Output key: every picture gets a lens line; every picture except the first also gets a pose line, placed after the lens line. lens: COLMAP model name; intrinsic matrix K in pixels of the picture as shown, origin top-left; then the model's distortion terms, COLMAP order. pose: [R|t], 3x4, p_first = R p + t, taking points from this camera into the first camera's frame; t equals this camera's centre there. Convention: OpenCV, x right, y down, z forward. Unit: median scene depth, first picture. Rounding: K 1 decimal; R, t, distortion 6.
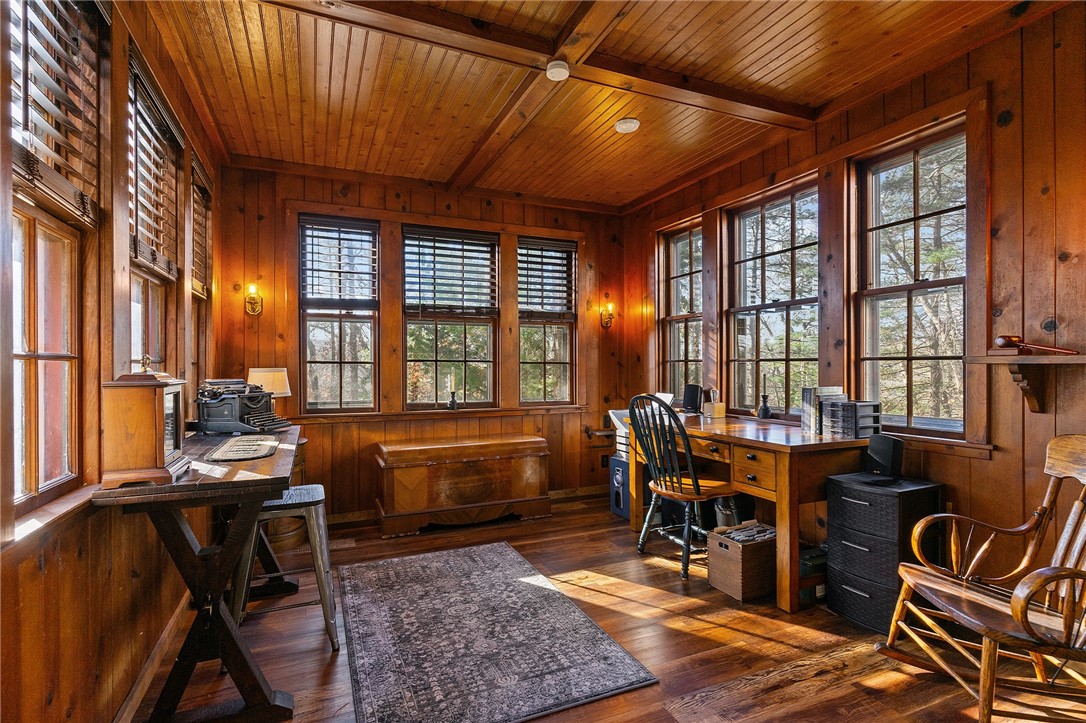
lens RADIAL K [[521.9, 0, 543.0], [0, 521.9, 361.5], [0, 0, 1]] dist [0.000180, 0.074367]
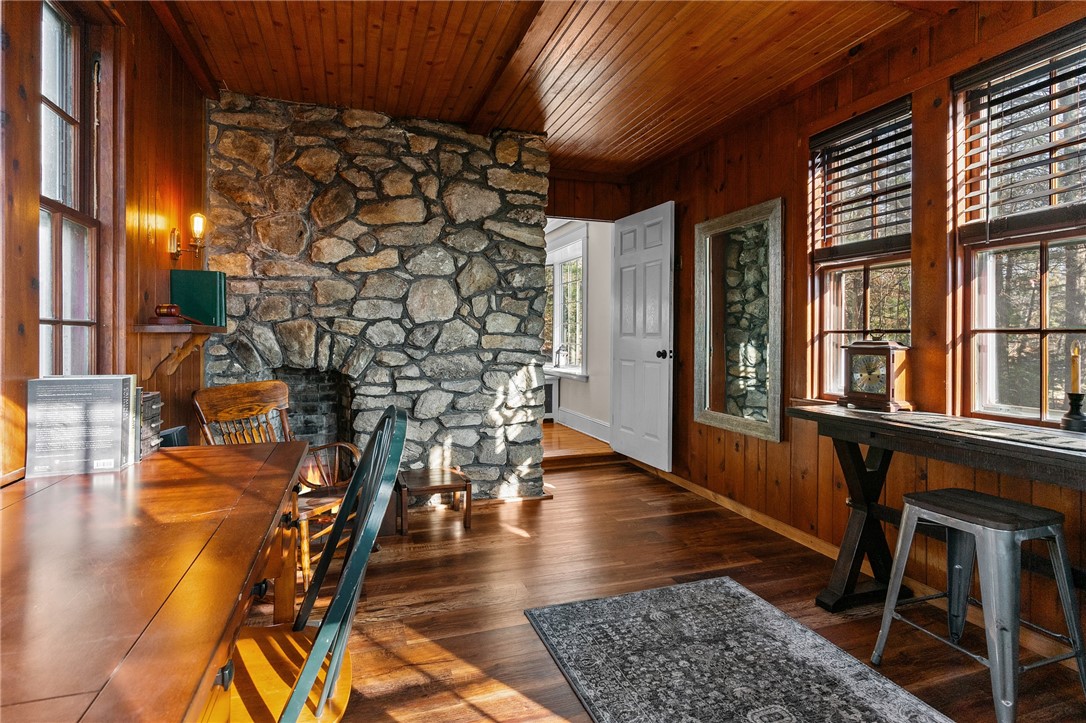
lens RADIAL K [[524.3, 0, 531.3], [0, 524.3, 341.2], [0, 0, 1]] dist [-0.017068, 0.006762]
pose [[-0.996744, -0.002210, 0.080607, 0.100859], [-0.001959, 0.999993, 0.003189, 0.021608], [-0.080613, 0.003021, -0.996741, 1.803848]]
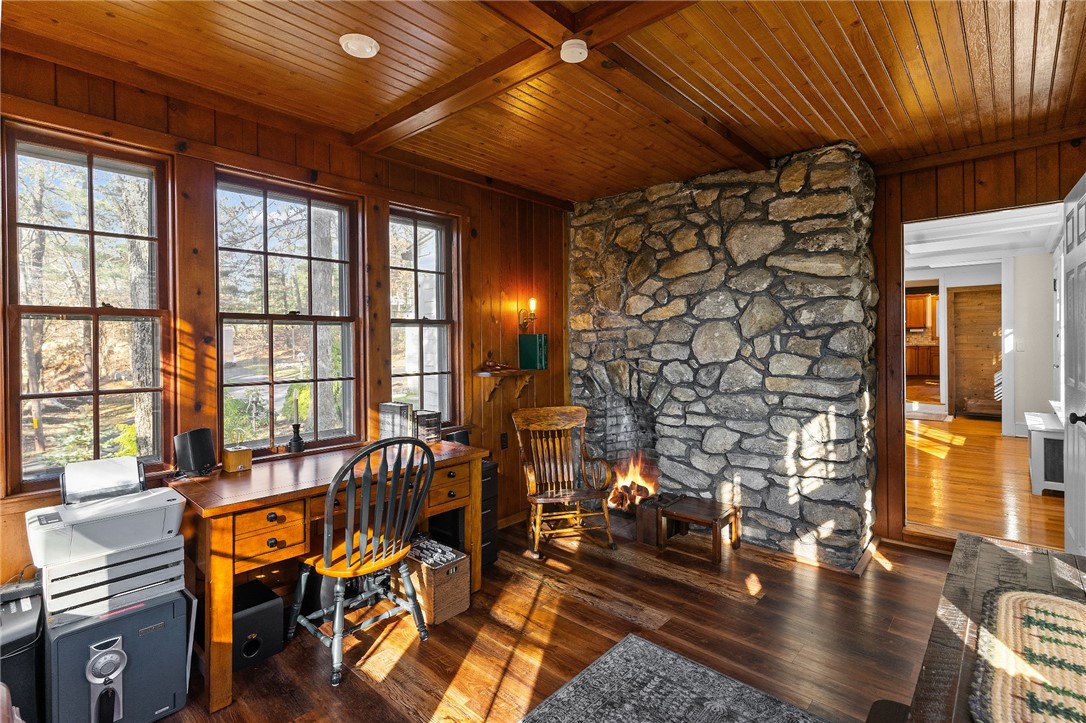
lens RADIAL K [[524.3, 0, 531.3], [0, 524.3, 341.2], [0, 0, 1]] dist [-0.017068, 0.006762]
pose [[-0.398230, 0.006613, 0.917262, -0.725174], [0.004247, 0.999977, -0.005366, -0.086886], [-0.917276, 0.001759, -0.398248, 1.477050]]
